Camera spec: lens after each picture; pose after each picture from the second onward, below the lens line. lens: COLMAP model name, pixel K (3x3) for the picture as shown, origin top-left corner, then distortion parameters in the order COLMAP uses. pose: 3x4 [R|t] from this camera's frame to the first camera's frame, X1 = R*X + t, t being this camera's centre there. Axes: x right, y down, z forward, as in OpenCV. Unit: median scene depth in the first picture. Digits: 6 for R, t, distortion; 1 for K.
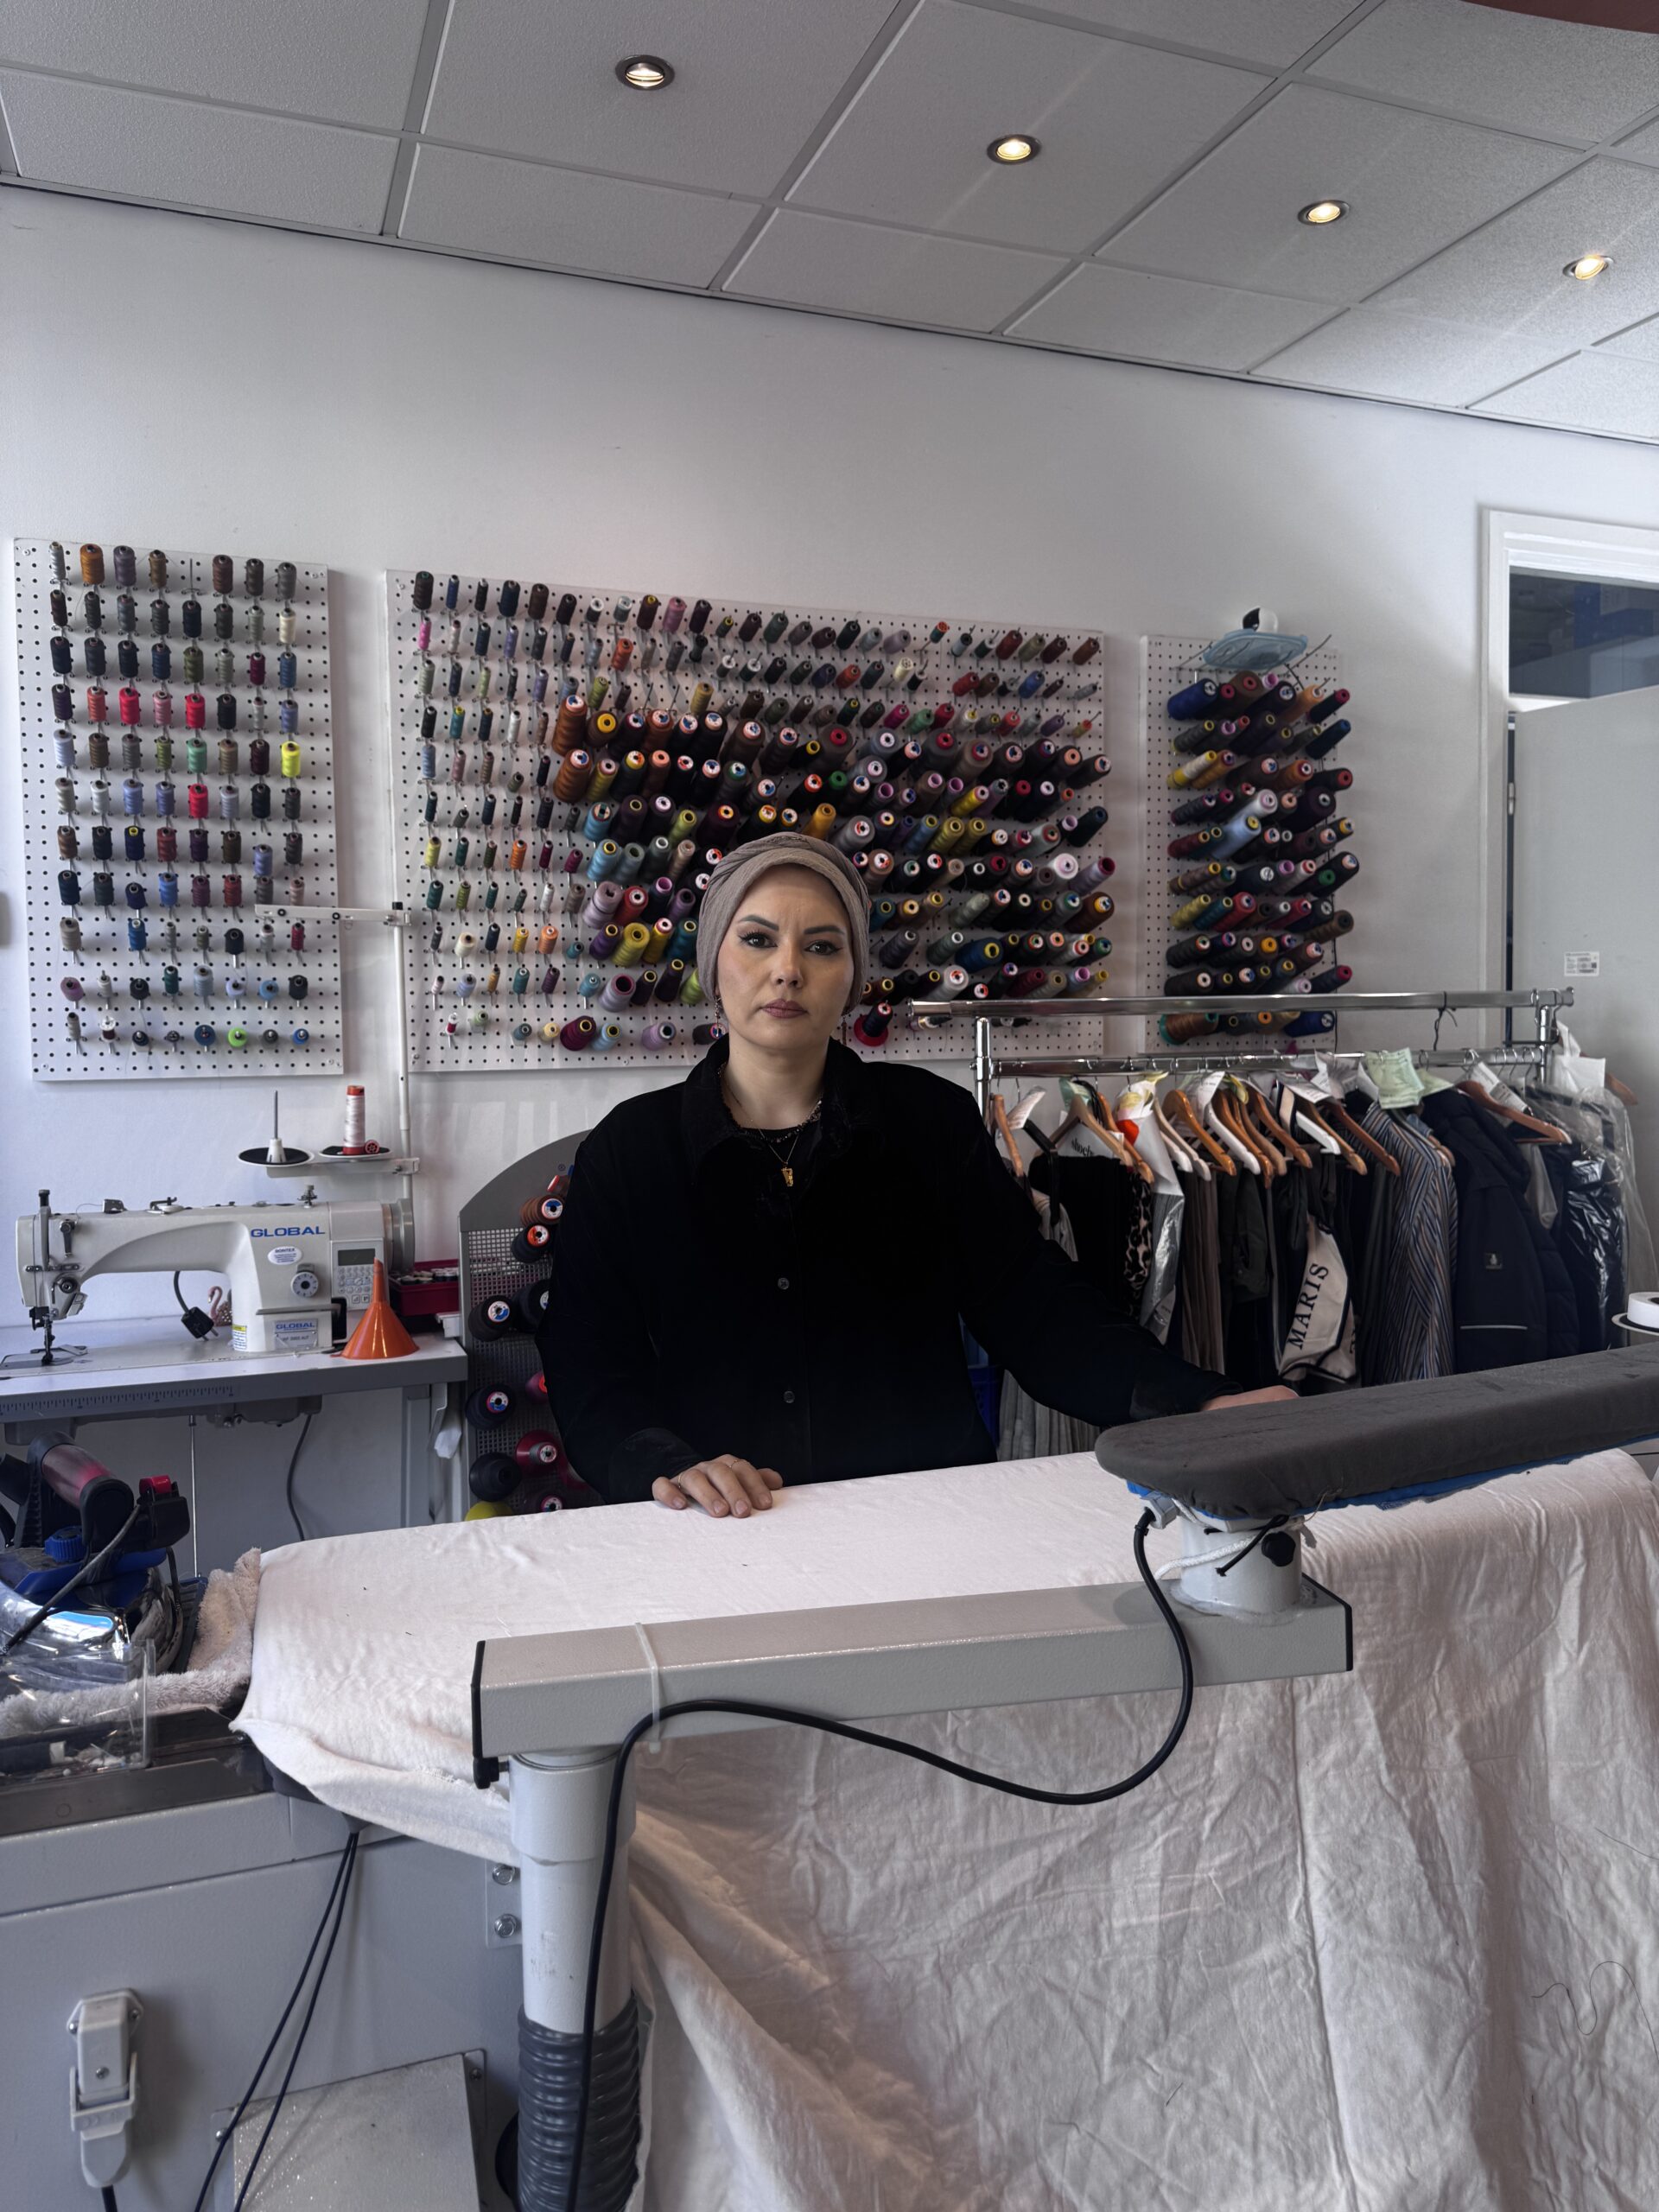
lens RADIAL K [[1573.8, 0, 829.5], [0, 1573.8, 1106.0], [0, 0, 1]] dist [0.144084, -0.280027]
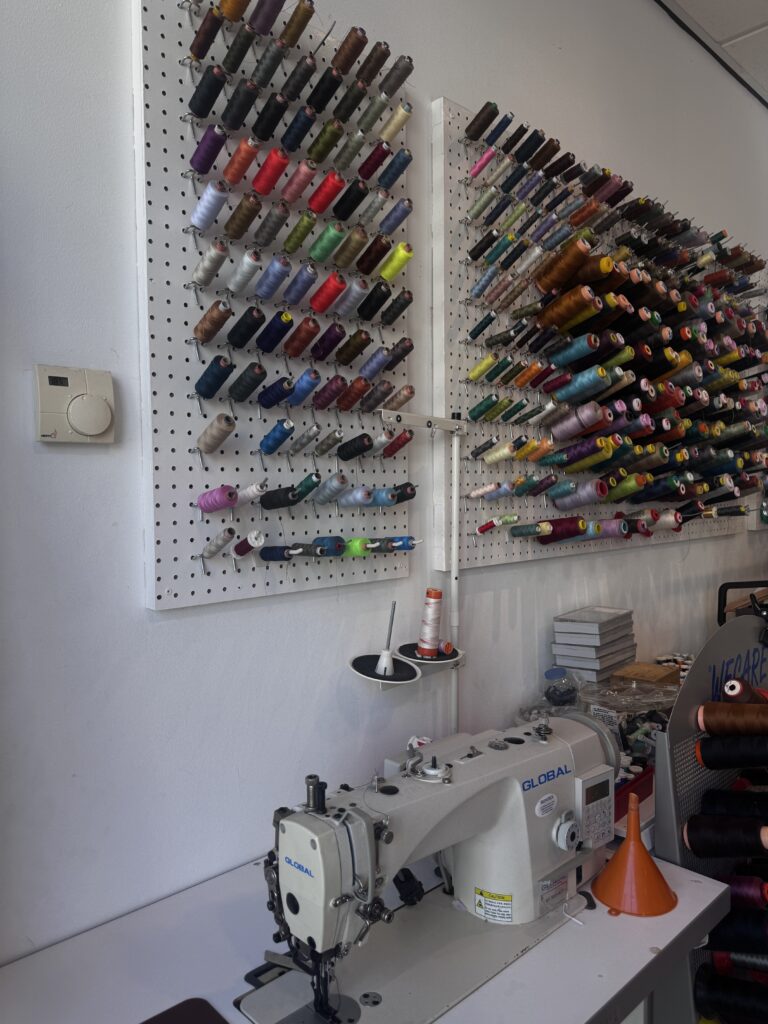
lens RADIAL K [[728.5, 0, 384.0], [0, 728.5, 512.0], [0, 0, 1]] dist [0.144084, -0.280027]
pose [[0.917785, -0.009128, 0.396973, -0.508038], [0.017468, 0.999696, -0.017397, -0.053996], [-0.396694, 0.022901, 0.917665, 0.572377]]
